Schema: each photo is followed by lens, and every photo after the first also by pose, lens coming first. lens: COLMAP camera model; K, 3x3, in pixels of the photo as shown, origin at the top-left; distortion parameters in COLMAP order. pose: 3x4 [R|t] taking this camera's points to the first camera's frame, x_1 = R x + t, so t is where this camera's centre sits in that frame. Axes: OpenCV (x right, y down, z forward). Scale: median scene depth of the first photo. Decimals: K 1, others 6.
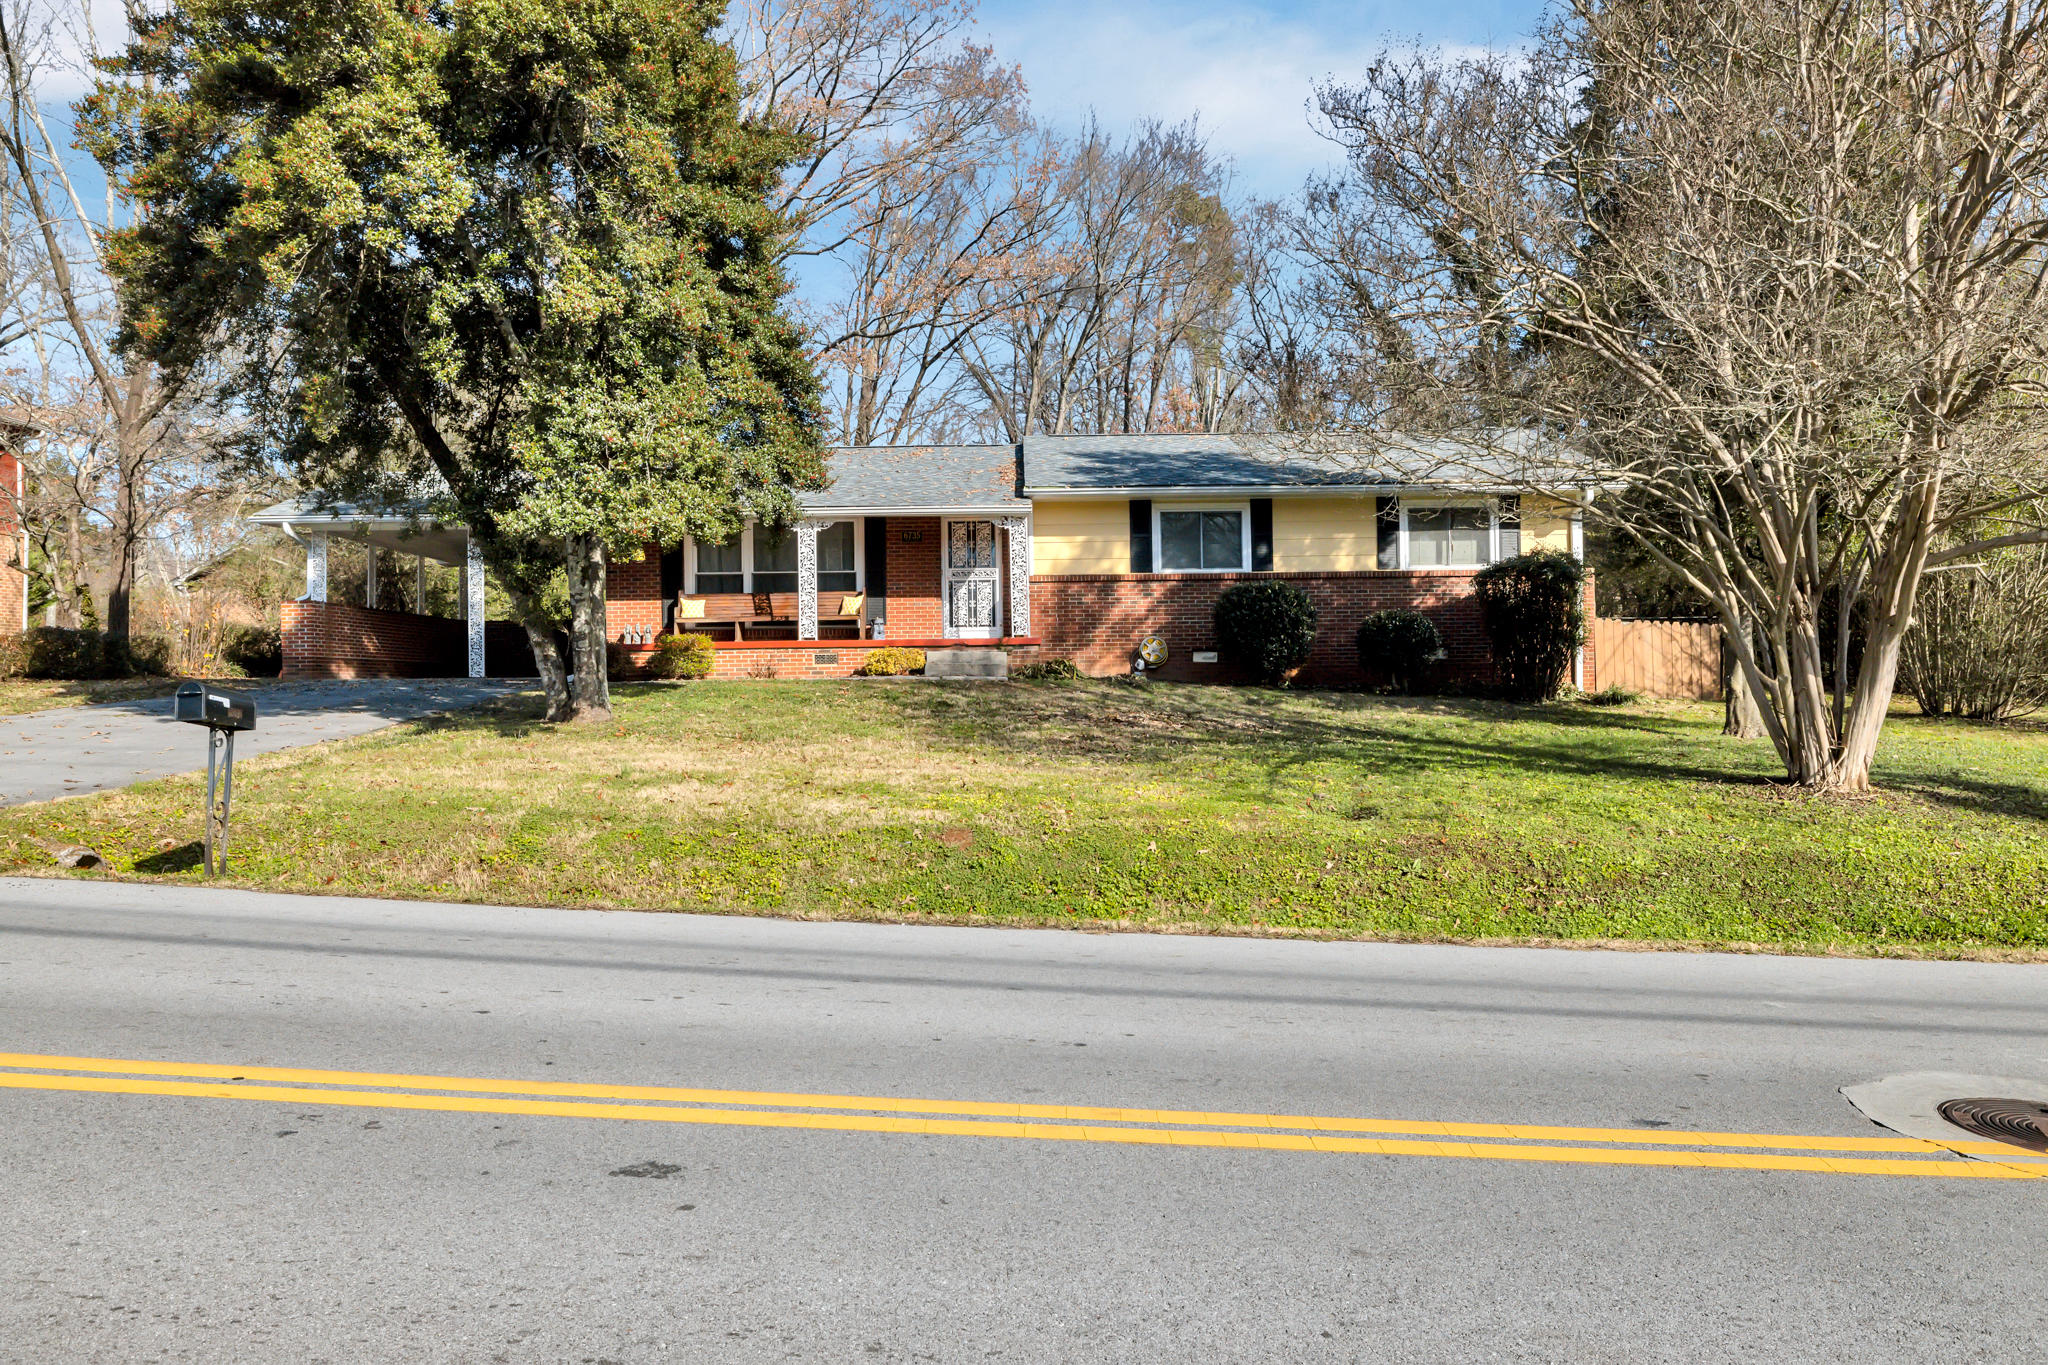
lens RADIAL K [[1327.3, 0, 1036.4], [0, 1327.3, 676.0], [0, 0, 1]] dist [0.007253, 0.000038]
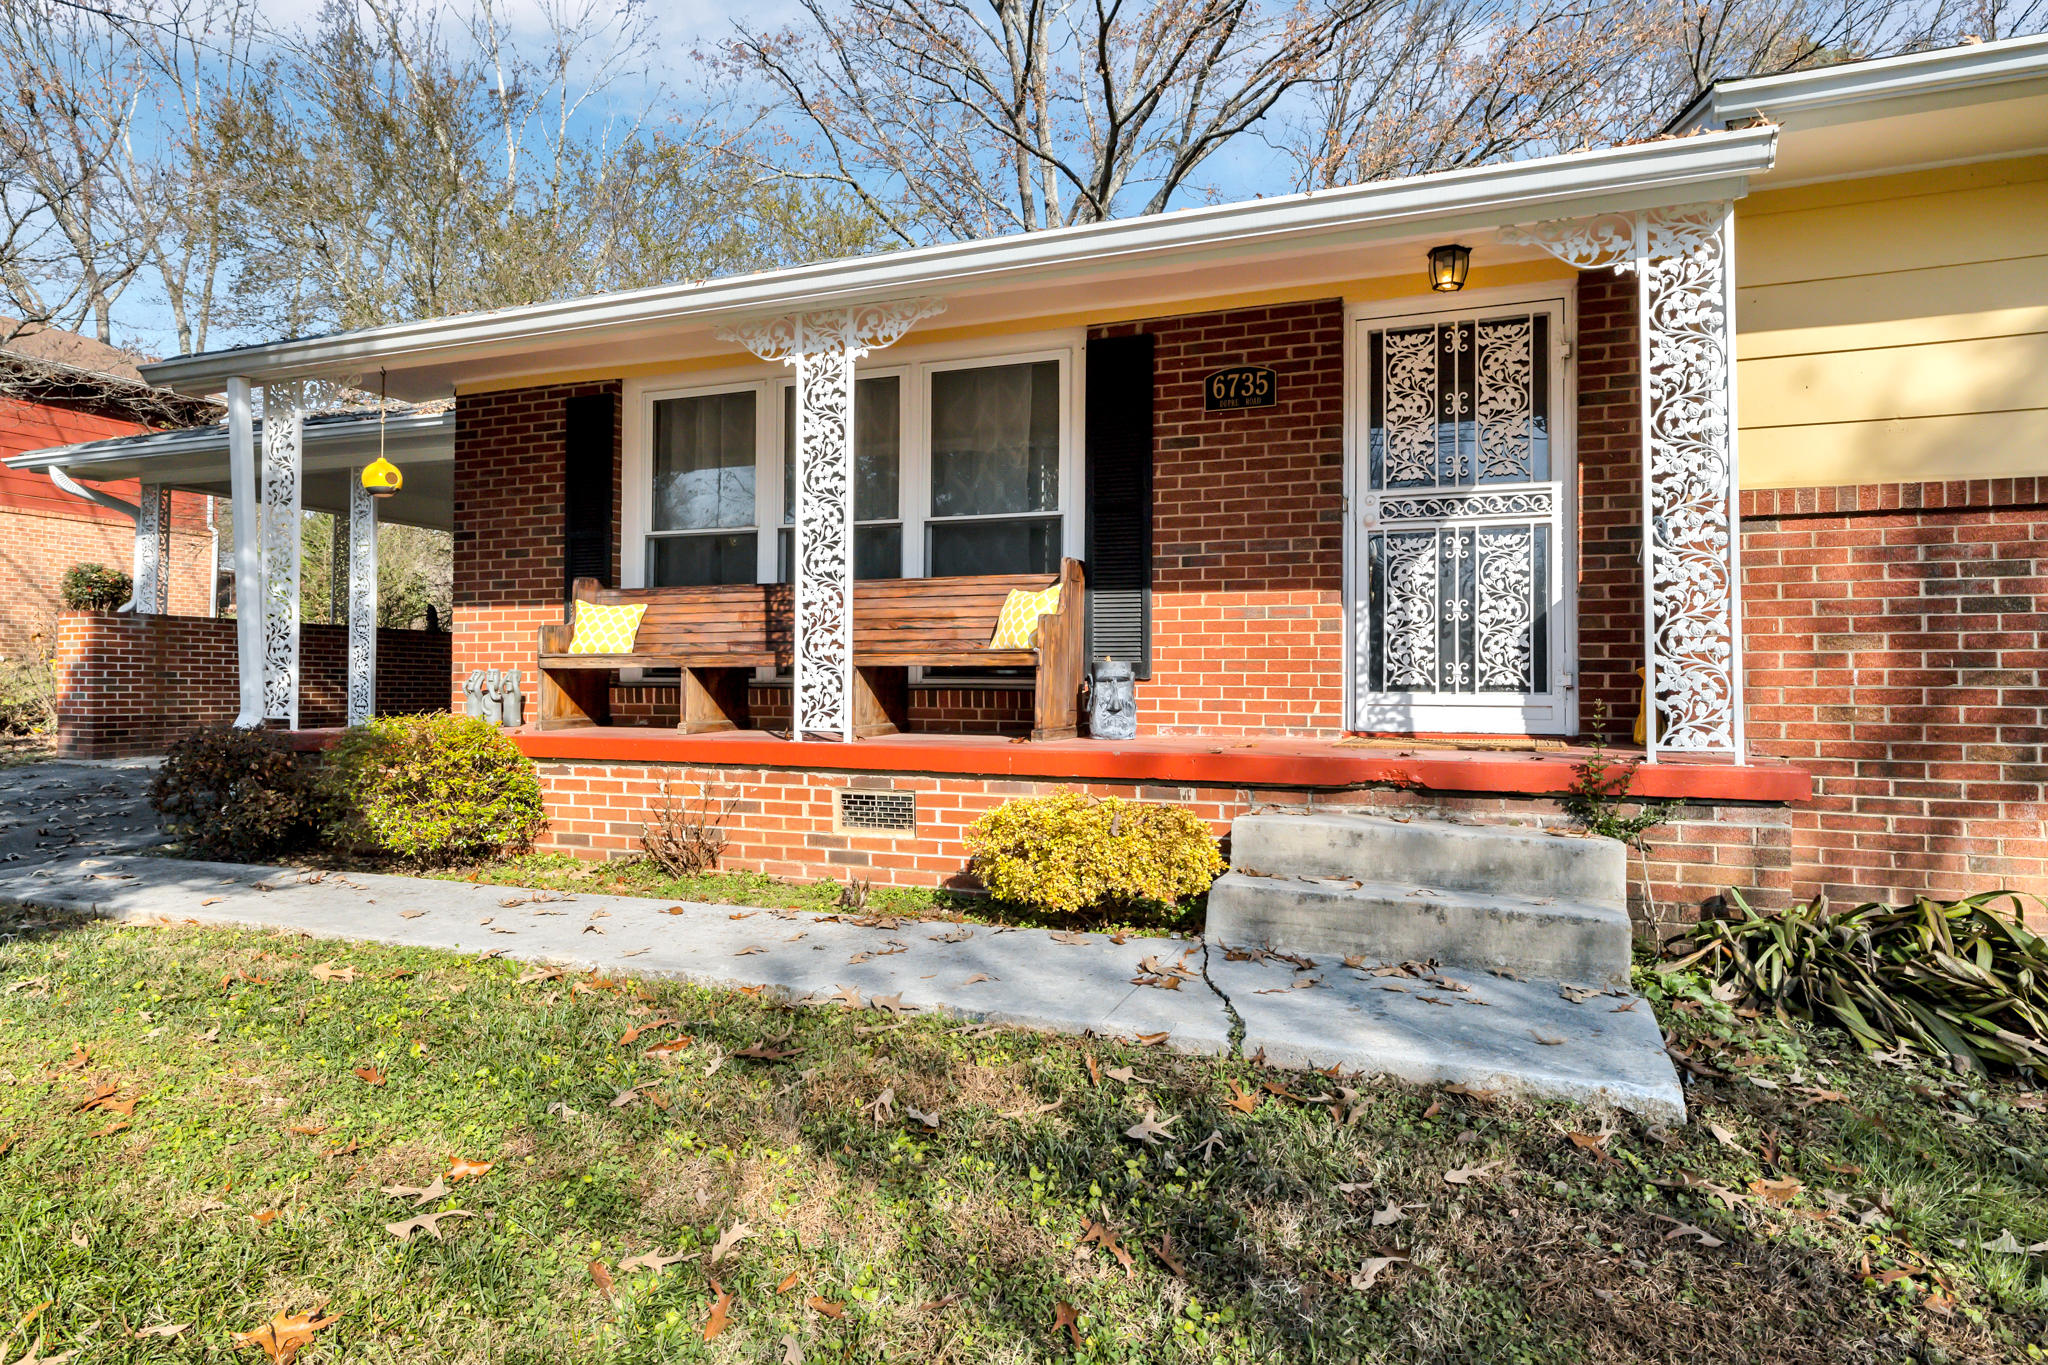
lens RADIAL K [[1236.4, 0, 893.0], [0, 1236.4, 651.0], [0, 0, 1]] dist [-0.001213, 0.000763]
pose [[0.885938, 0.011750, -0.463654, -0.034324], [-0.021563, 0.999642, -0.015870, -0.041093], [0.463301, 0.024057, 0.885874, 0.747720]]
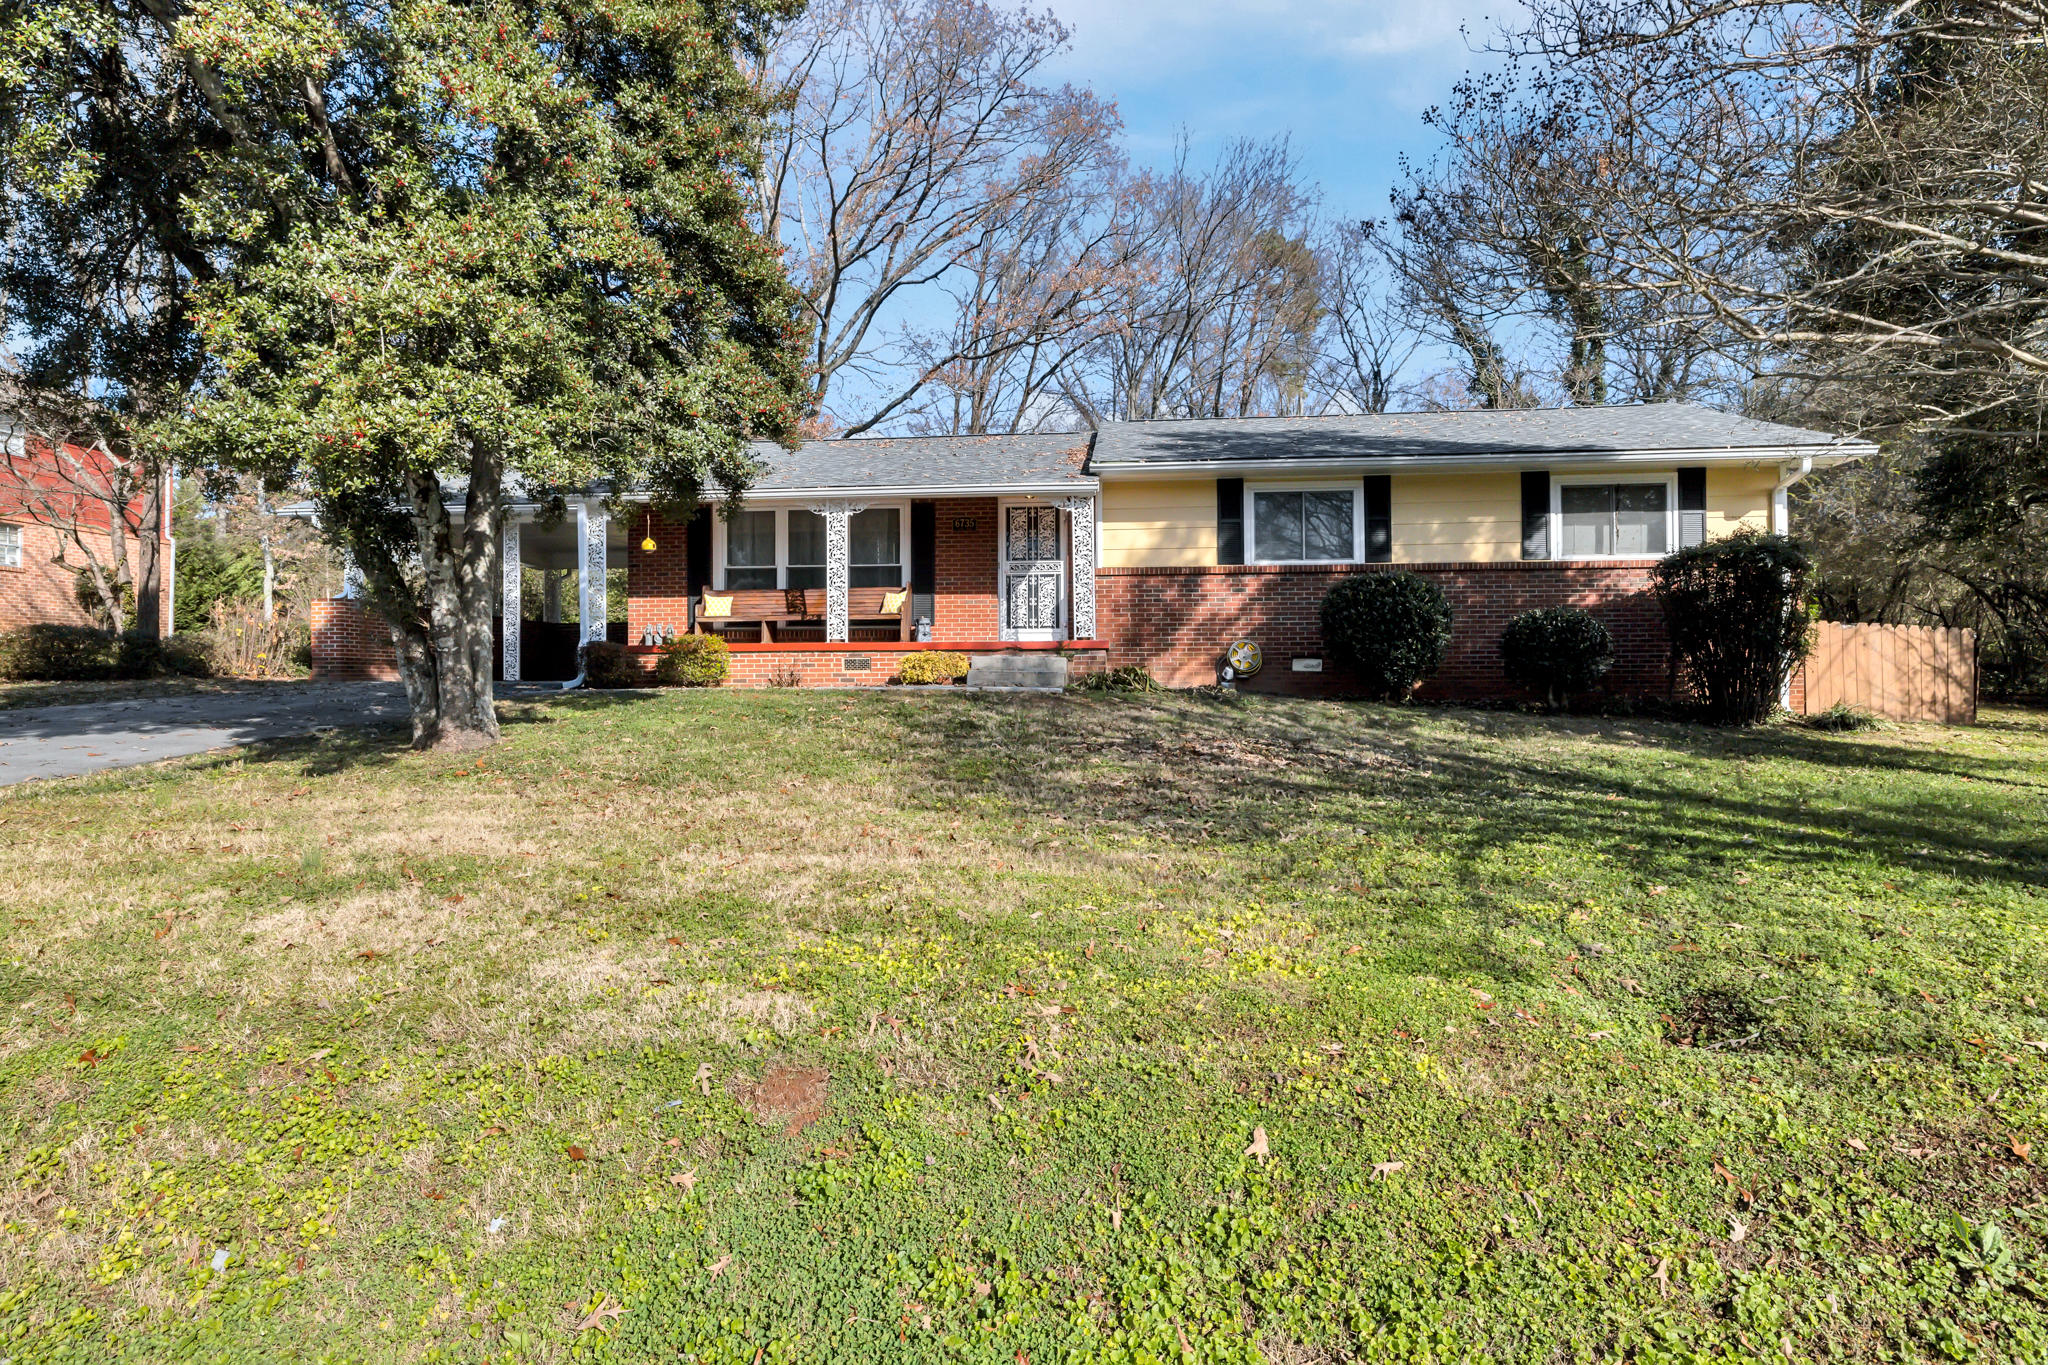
lens RADIAL K [[1135.1, 0, 1010.0], [0, 1135.1, 673.9], [0, 0, 1]] dist [-0.003035, -0.000203]
pose [[0.993730, 0.008064, -0.111519, 0.020859], [-0.008450, 0.999960, -0.002995, -0.005037], [0.111490, 0.003918, 0.993758, 0.273443]]
